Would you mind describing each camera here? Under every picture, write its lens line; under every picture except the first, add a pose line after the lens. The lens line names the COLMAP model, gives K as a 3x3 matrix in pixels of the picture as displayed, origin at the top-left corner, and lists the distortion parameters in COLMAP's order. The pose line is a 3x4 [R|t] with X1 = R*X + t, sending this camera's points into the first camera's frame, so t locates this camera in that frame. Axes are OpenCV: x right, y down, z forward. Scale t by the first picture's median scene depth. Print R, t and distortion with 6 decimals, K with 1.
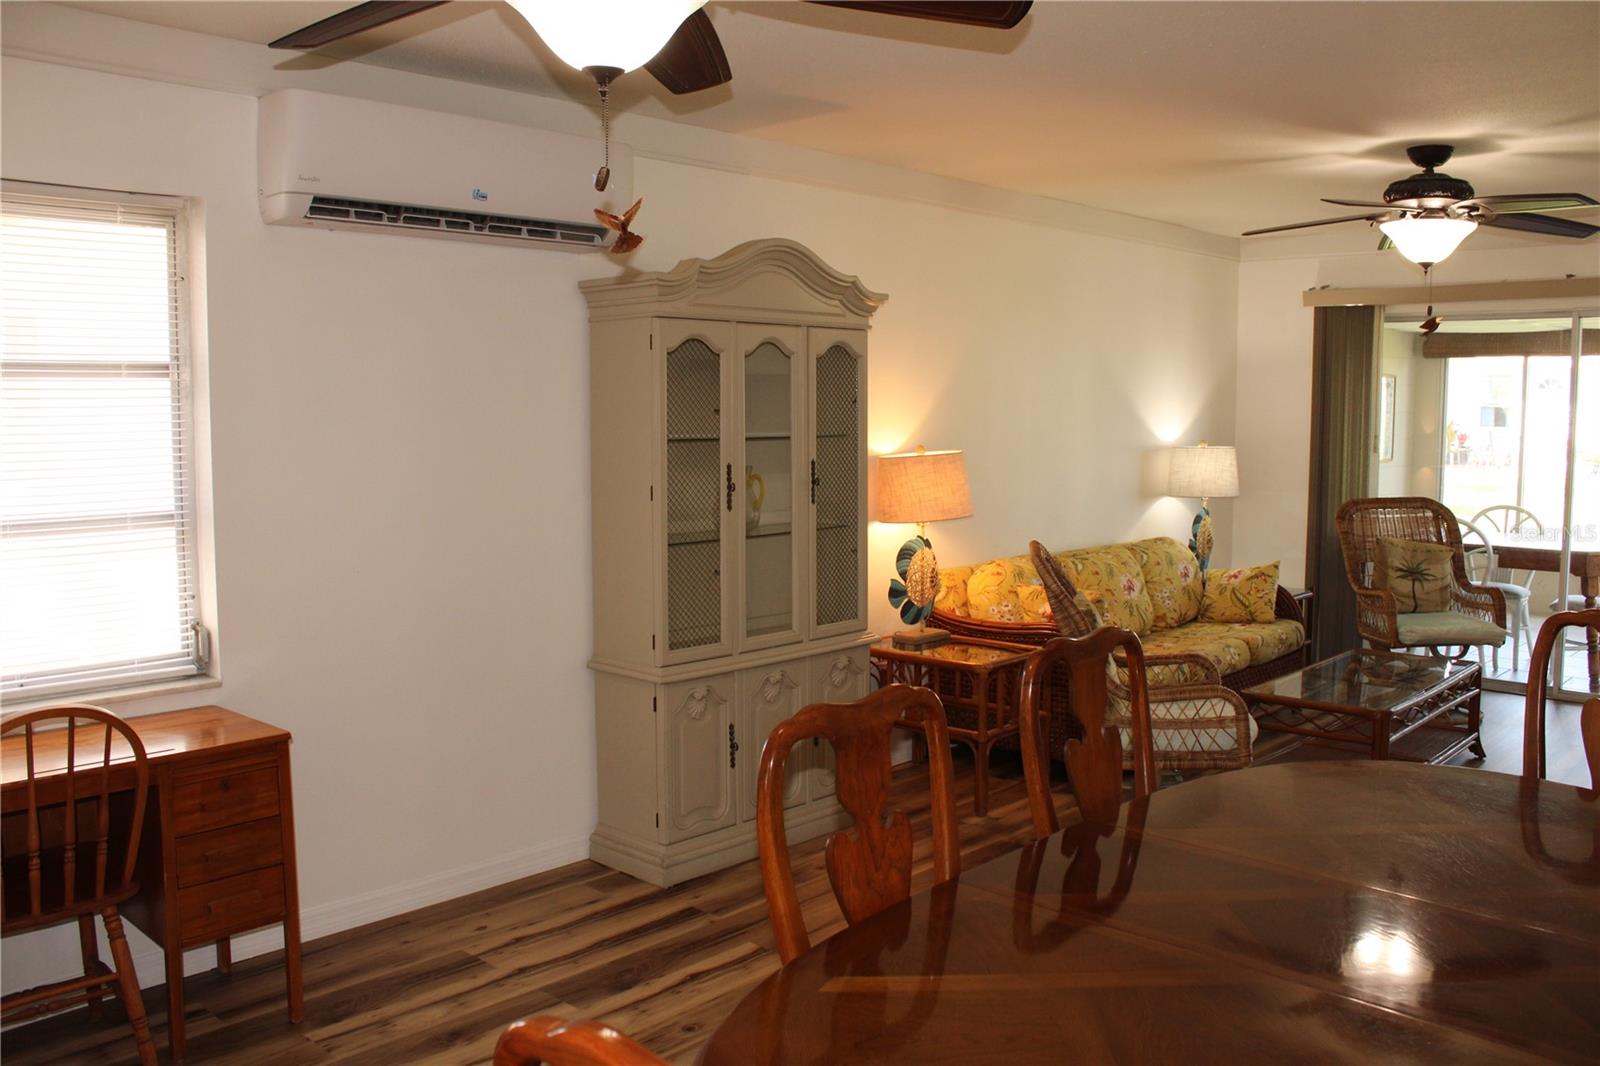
lens RADIAL K [[1345.7, 0, 816.5], [0, 1345.7, 522.0], [0, 0, 1]] dist [-0.168334, 0.153585]
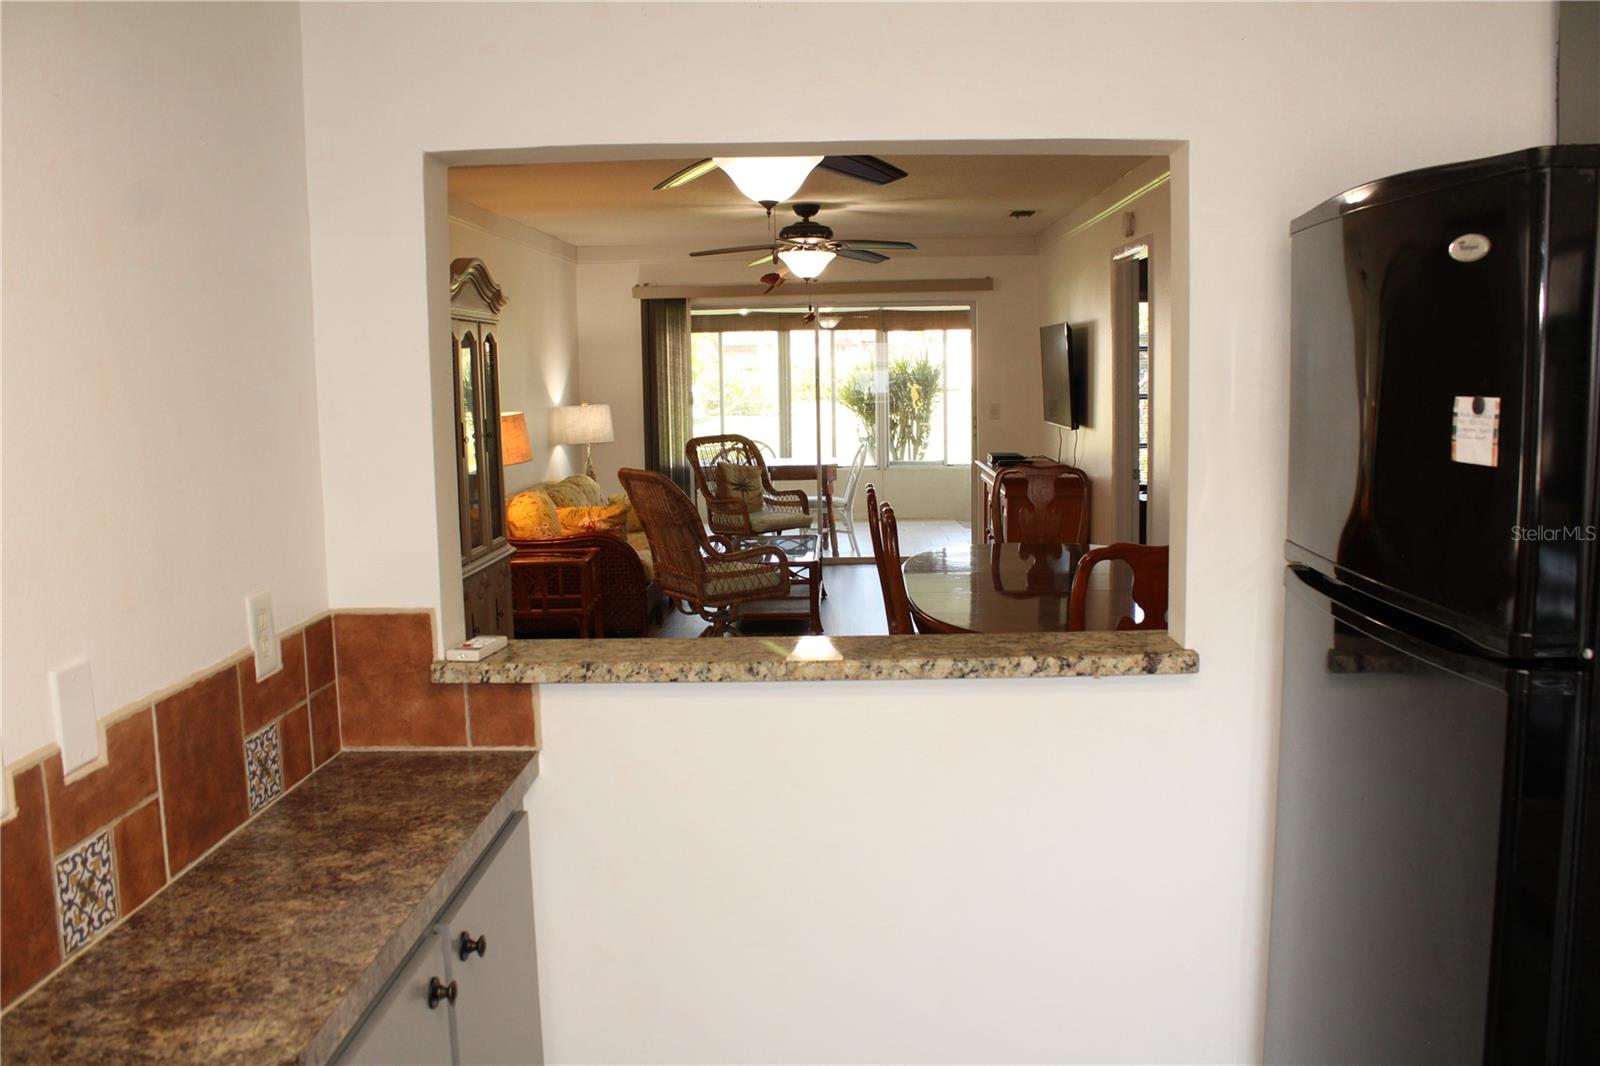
lens RADIAL K [[1345.7, 0, 816.5], [0, 1345.7, 522.0], [0, 0, 1]] dist [-0.168334, 0.153585]
pose [[0.750424, -0.092659, 0.654429, -0.530639], [0.080503, 0.995566, 0.048648, 0.015458], [-0.656035, 0.016177, 0.754557, -0.197522]]
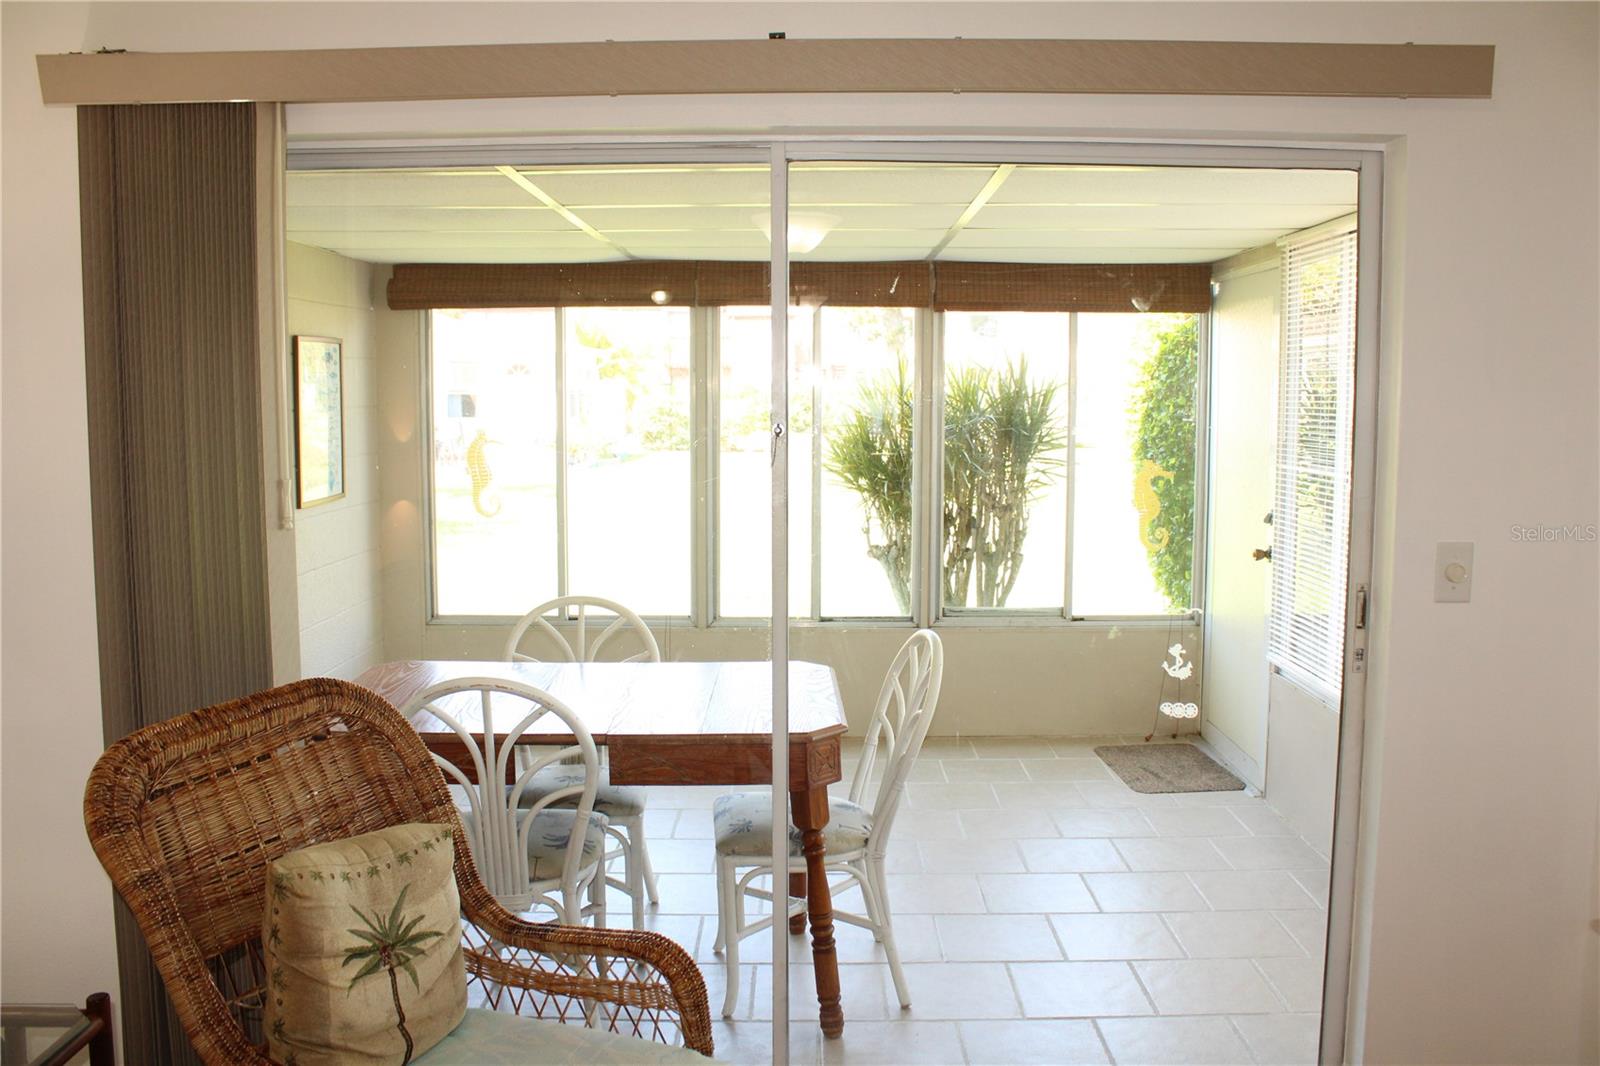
lens RADIAL K [[1345.7, 0, 816.5], [0, 1345.7, 522.0], [0, 0, 1]] dist [-0.168334, 0.153585]
pose [[0.732819, -0.069532, 0.676861, 0.376867], [0.064767, 0.997376, 0.032337, -0.073900], [-0.677334, 0.020141, 0.735400, 0.827098]]
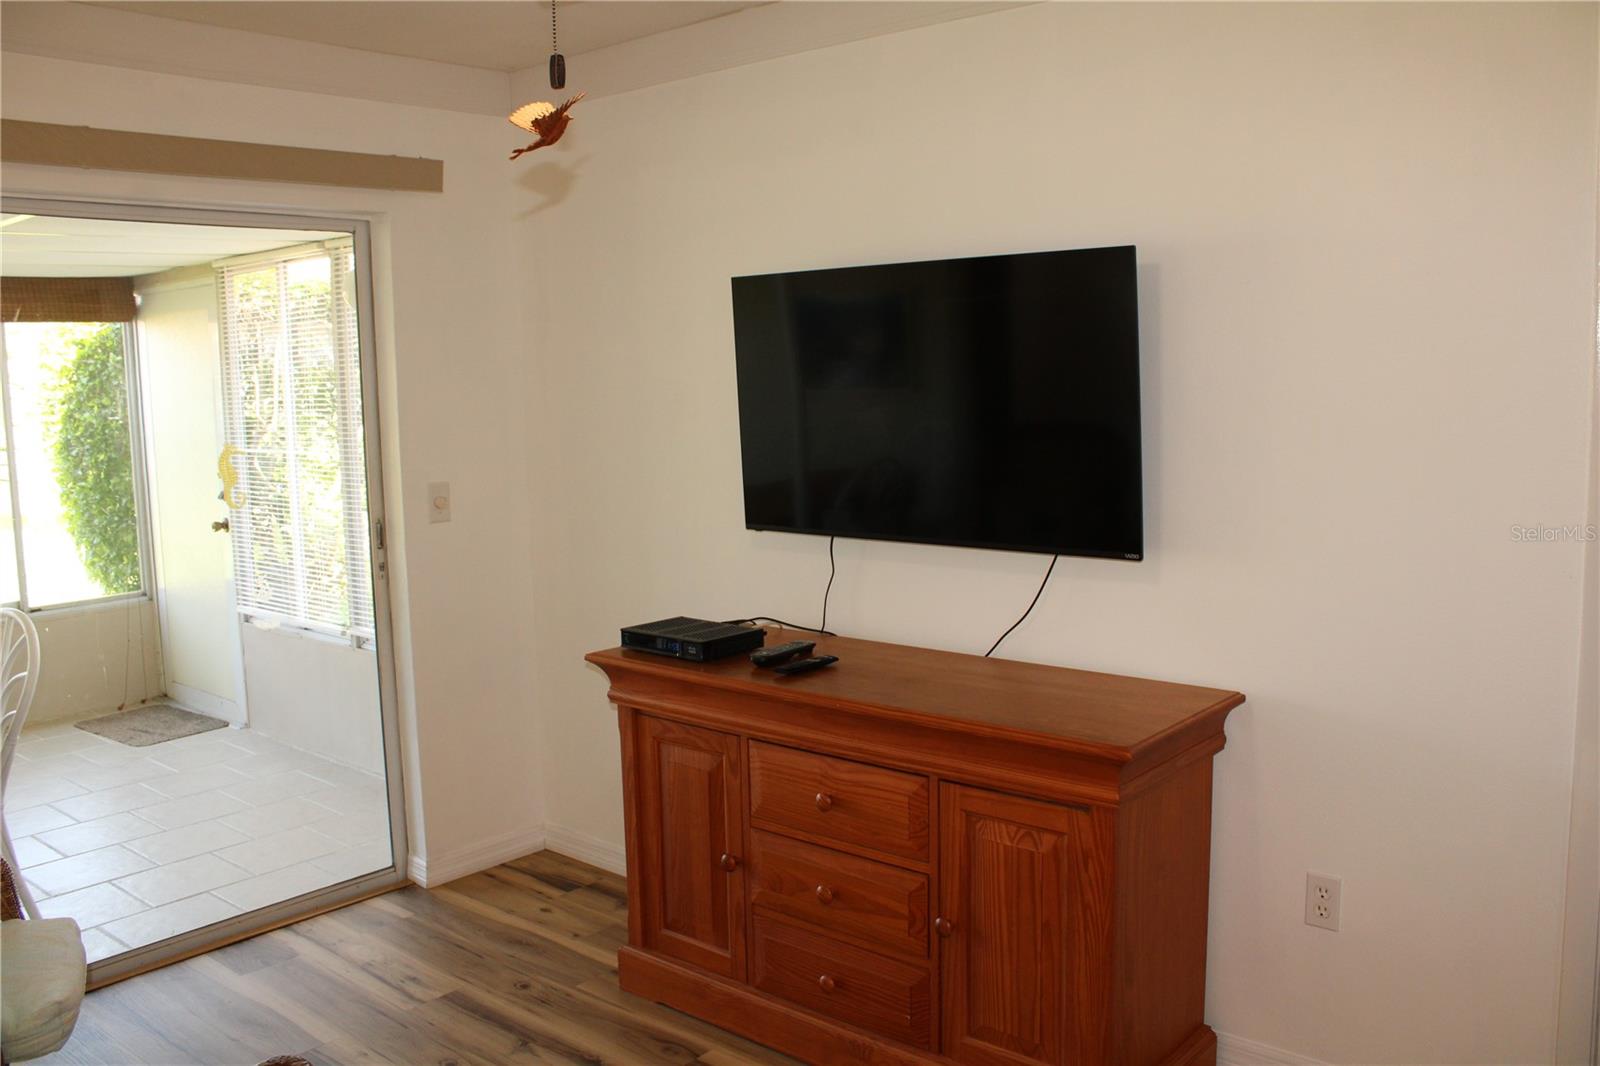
lens RADIAL K [[1345.7, 0, 816.5], [0, 1345.7, 522.0], [0, 0, 1]] dist [-0.168334, 0.153585]
pose [[-0.043428, -0.116528, 0.992238, 0.137111], [0.114546, 0.986044, 0.120814, -0.078892], [-0.992468, 0.118903, -0.029474, 0.835912]]
